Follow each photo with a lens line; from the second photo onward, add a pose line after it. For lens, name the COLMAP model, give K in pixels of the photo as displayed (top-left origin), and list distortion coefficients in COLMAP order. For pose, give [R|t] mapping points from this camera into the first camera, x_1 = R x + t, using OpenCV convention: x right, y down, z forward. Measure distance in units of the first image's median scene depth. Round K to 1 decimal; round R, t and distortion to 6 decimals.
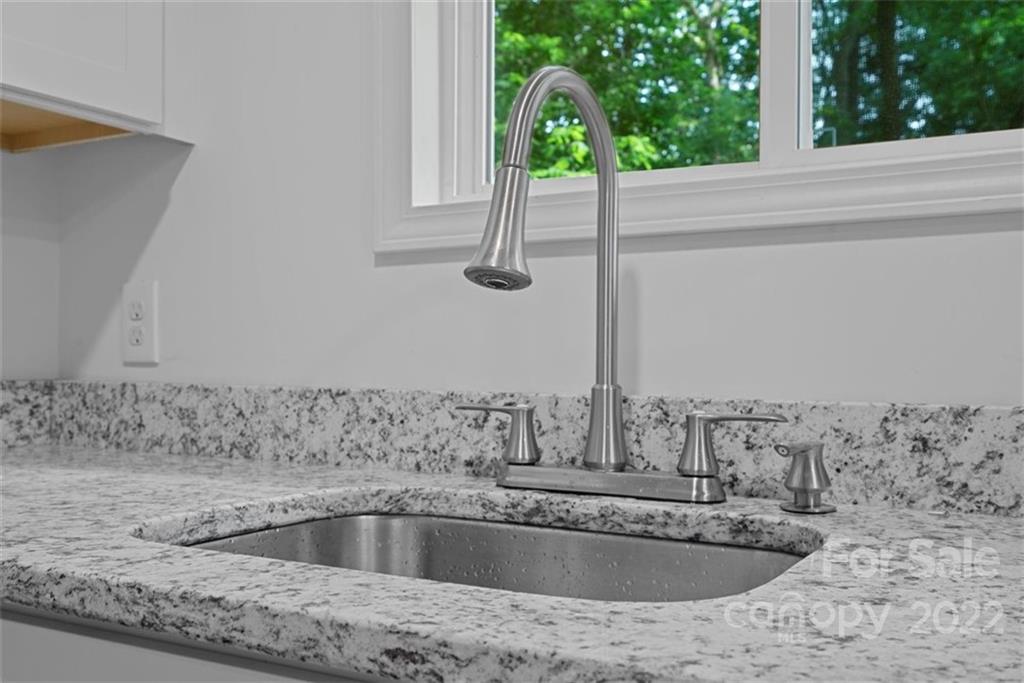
lens RADIAL K [[997.5, 0, 512.0], [0, 997.5, 341.5], [0, 0, 1]] dist [-0.001471, 0.001286]
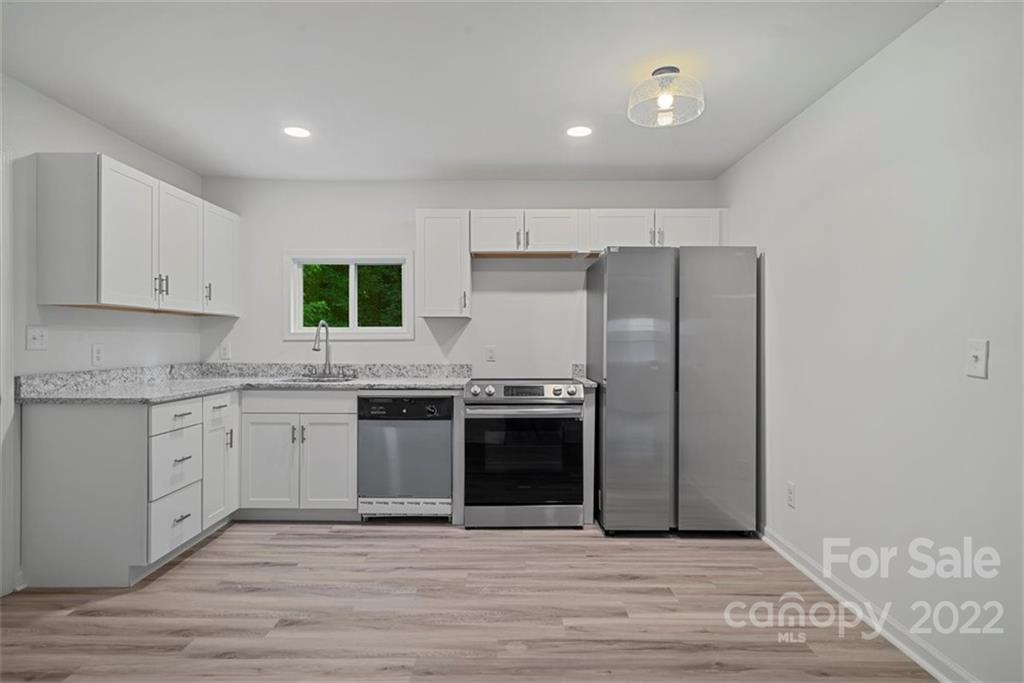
lens RADIAL K [[541.0, 0, 507.8], [0, 541.0, 340.0], [0, 0, 1]] dist [0.000626, 0.001196]
pose [[0.874634, -0.003554, 0.484771, -0.522802], [-0.007147, 0.999770, 0.020224, -0.162317], [-0.484731, -0.021154, 0.874407, -2.407442]]
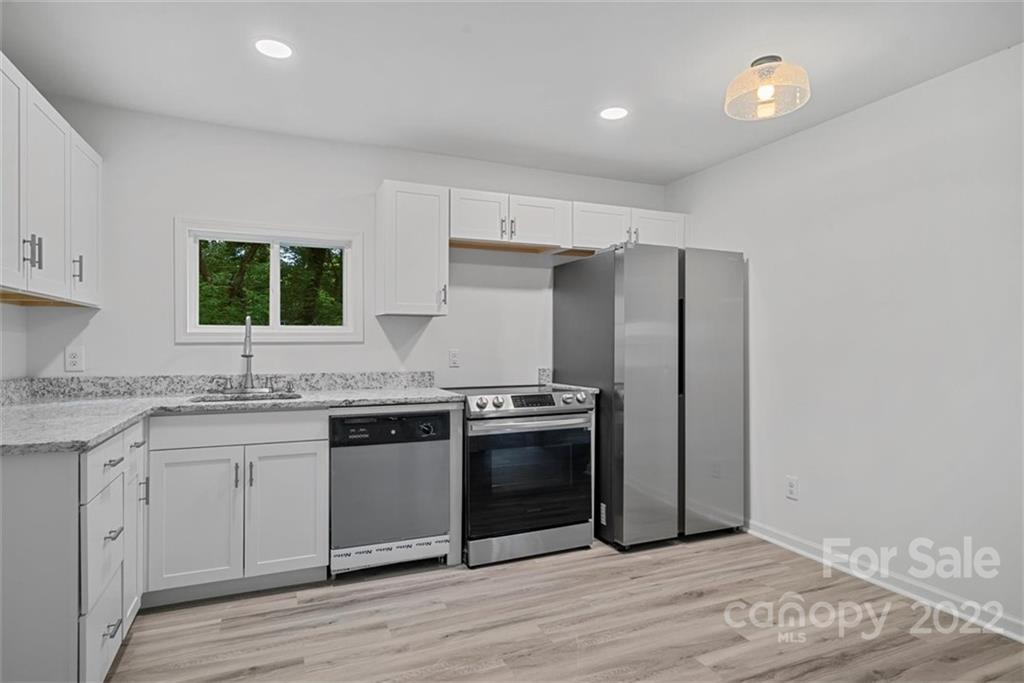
lens RADIAL K [[545.4, 0, 507.0], [0, 545.4, 343.6], [0, 0, 1]] dist [0.002955, 0.000925]
pose [[0.615315, -0.004731, 0.788267, -1.080393], [-0.013799, 0.999764, 0.016772, -0.141876], [-0.788161, -0.021197, 0.615104, -1.488197]]
